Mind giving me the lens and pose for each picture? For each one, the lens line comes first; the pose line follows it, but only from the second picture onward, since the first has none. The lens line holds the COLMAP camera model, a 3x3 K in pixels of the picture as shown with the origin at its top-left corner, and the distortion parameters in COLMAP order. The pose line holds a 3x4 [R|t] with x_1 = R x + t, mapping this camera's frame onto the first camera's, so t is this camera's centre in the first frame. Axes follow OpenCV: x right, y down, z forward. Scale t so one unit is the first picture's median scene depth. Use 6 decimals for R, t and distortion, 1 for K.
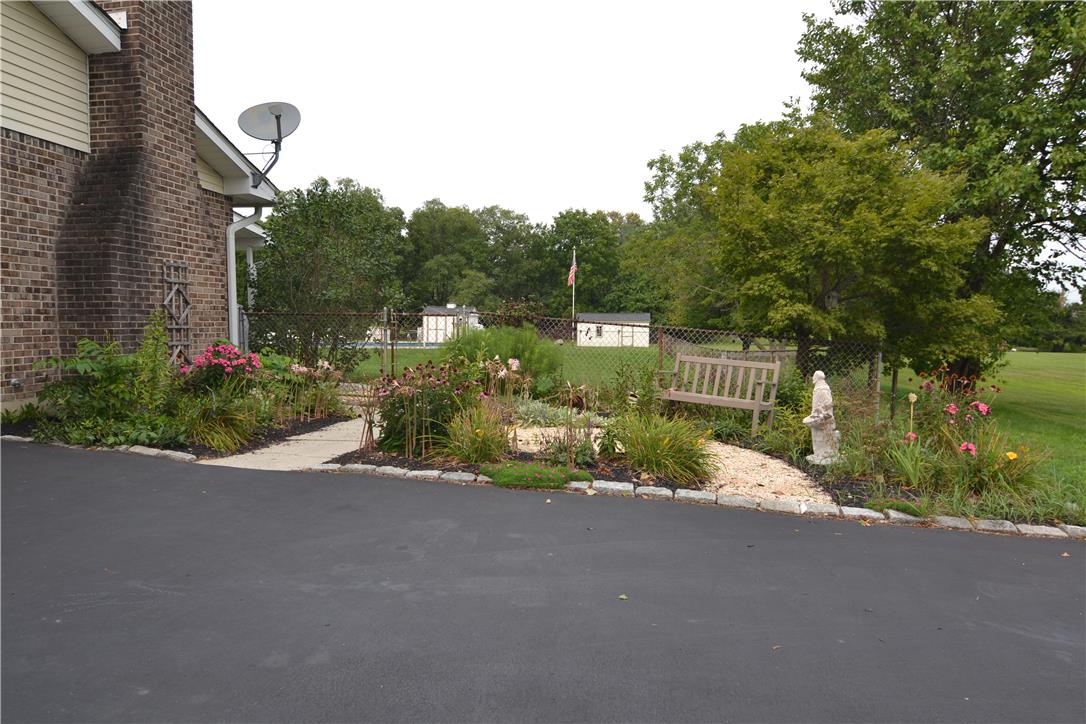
lens RADIAL K [[679.7, 0, 543.5], [0, 679.7, 361.0], [0, 0, 1]] dist [-0.009879, -0.008008]
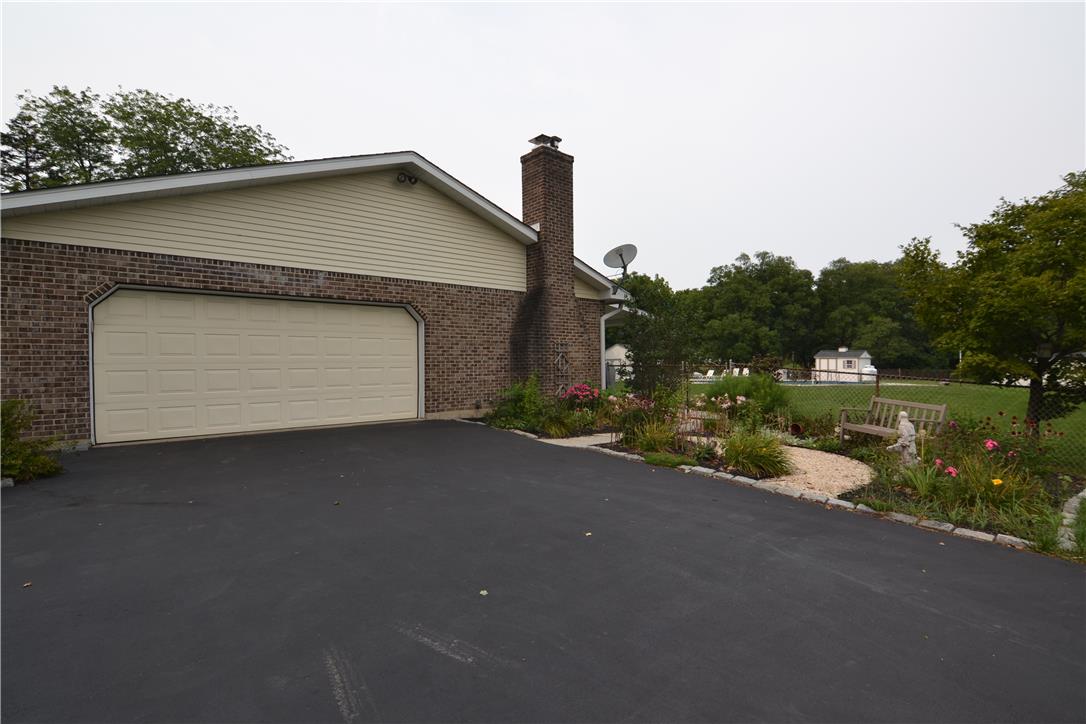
lens RADIAL K [[532.0, 0, 543.2], [0, 532.0, 362.8], [0, 0, 1]] dist [-0.017997, -0.002725]
pose [[0.761604, -0.010928, -0.647951, 0.421019], [-0.026378, 0.998506, -0.047846, -0.009938], [0.647506, 0.053531, 0.760178, -0.202518]]
